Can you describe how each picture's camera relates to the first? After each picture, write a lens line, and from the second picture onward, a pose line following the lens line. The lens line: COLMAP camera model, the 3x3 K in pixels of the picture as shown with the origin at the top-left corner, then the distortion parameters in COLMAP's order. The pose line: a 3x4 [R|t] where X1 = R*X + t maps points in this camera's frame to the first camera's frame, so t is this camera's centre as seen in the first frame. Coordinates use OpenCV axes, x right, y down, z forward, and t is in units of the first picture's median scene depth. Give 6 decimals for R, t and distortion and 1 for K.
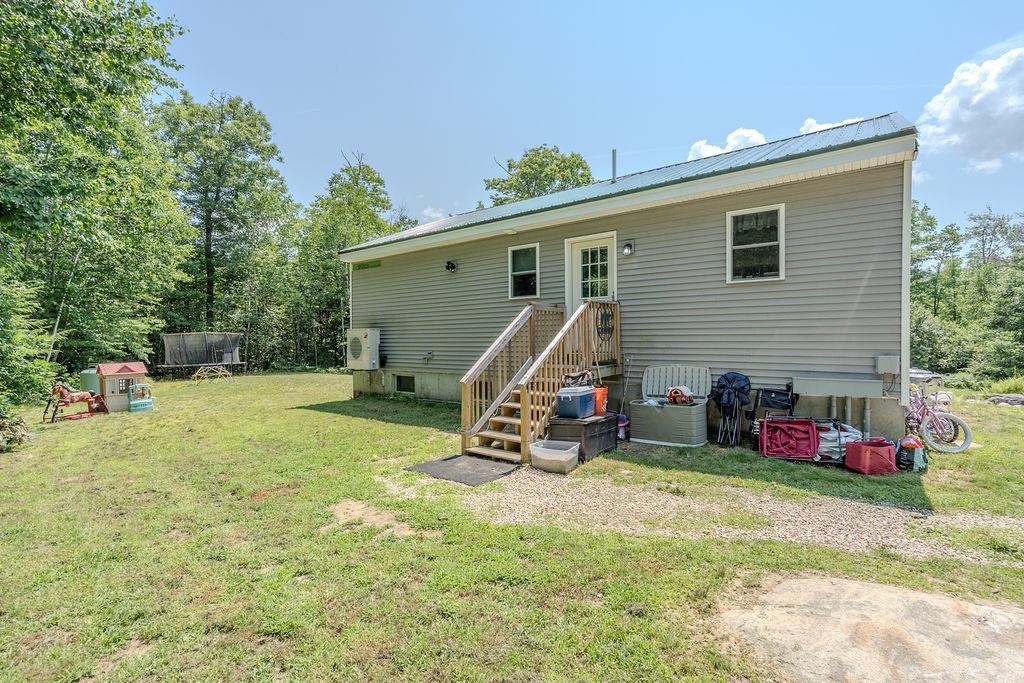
lens RADIAL K [[470.6, 0, 510.0], [0, 470.6, 342.8], [0, 0, 1]] dist [-0.000518, 0.000375]
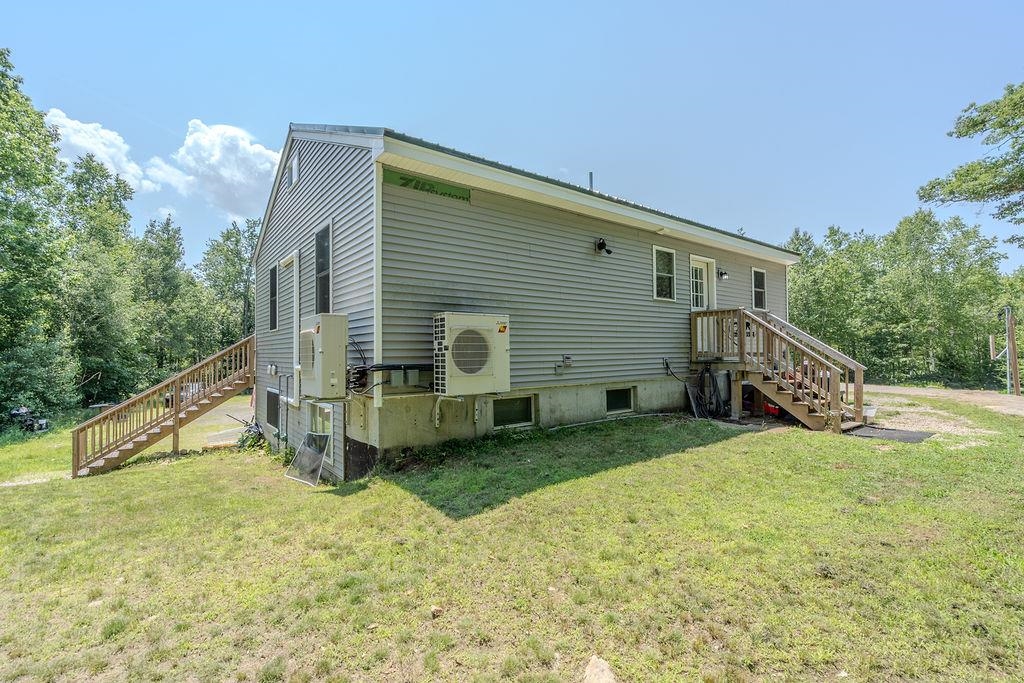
lens RADIAL K [[470.6, 0, 510.0], [0, 470.6, 342.8], [0, 0, 1]] dist [-0.000518, 0.000375]
pose [[0.245889, 0.023763, 0.969007, -0.936701], [0.012355, 0.999541, -0.027646, 0.018768], [-0.969219, 0.018770, 0.245483, 0.980866]]
